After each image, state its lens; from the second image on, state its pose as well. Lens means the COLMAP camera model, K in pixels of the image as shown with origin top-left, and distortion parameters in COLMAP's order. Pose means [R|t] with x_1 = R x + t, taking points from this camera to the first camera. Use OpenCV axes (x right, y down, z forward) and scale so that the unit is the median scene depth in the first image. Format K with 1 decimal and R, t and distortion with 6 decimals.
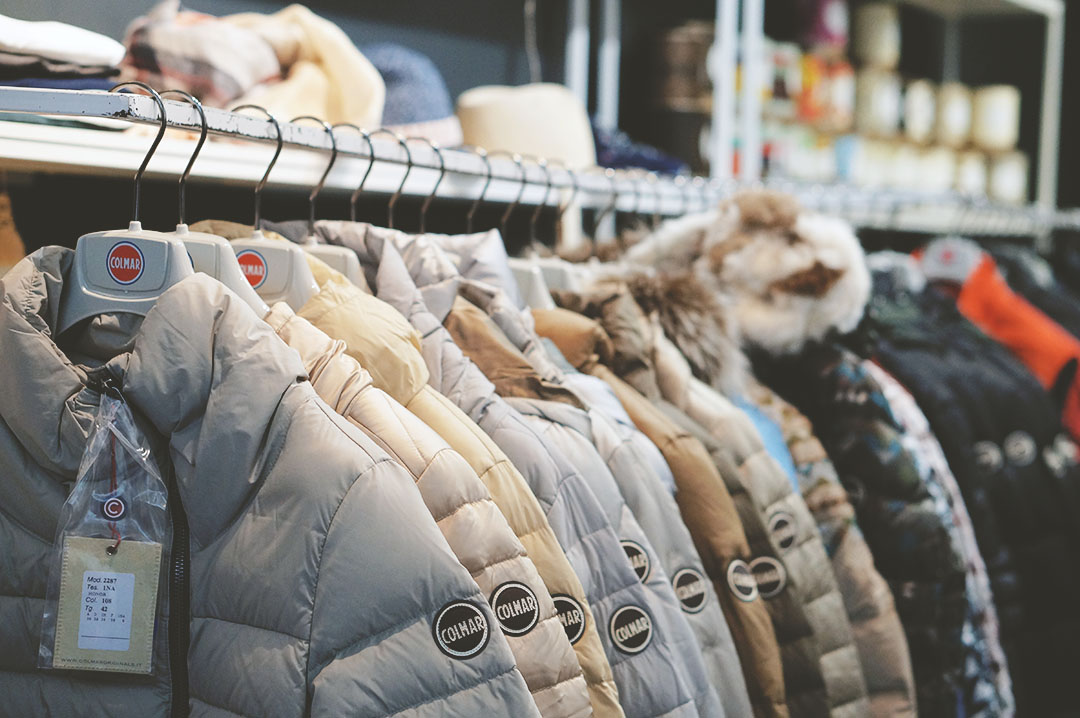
lens RADIAL K [[2299.5, 0, 540.0], [0, 2299.5, 359.0], [0, 0, 1]] dist [0.158535, -0.216715]
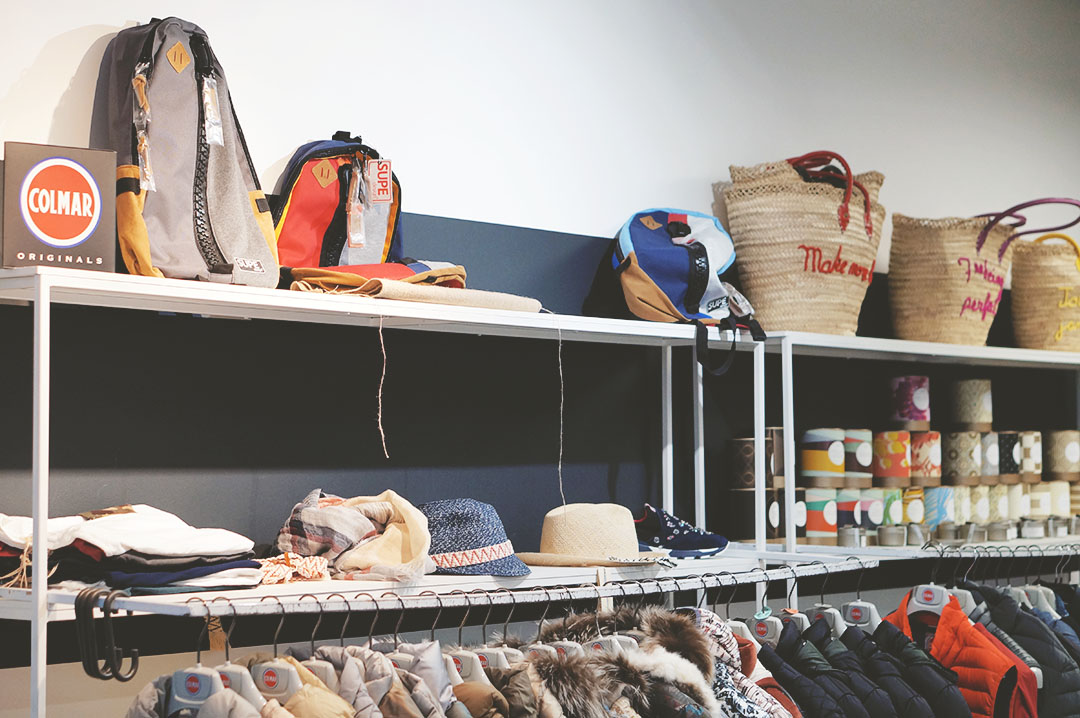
lens RADIAL K [[2299.5, 0, 540.0], [0, 2299.5, 359.0], [0, 0, 1]] dist [0.158535, -0.216715]
pose [[0.968813, -0.045693, -0.243543, 0.527405], [0.023016, 0.995196, -0.095159, -0.104594], [0.246721, 0.086586, 0.965211, -0.783914]]
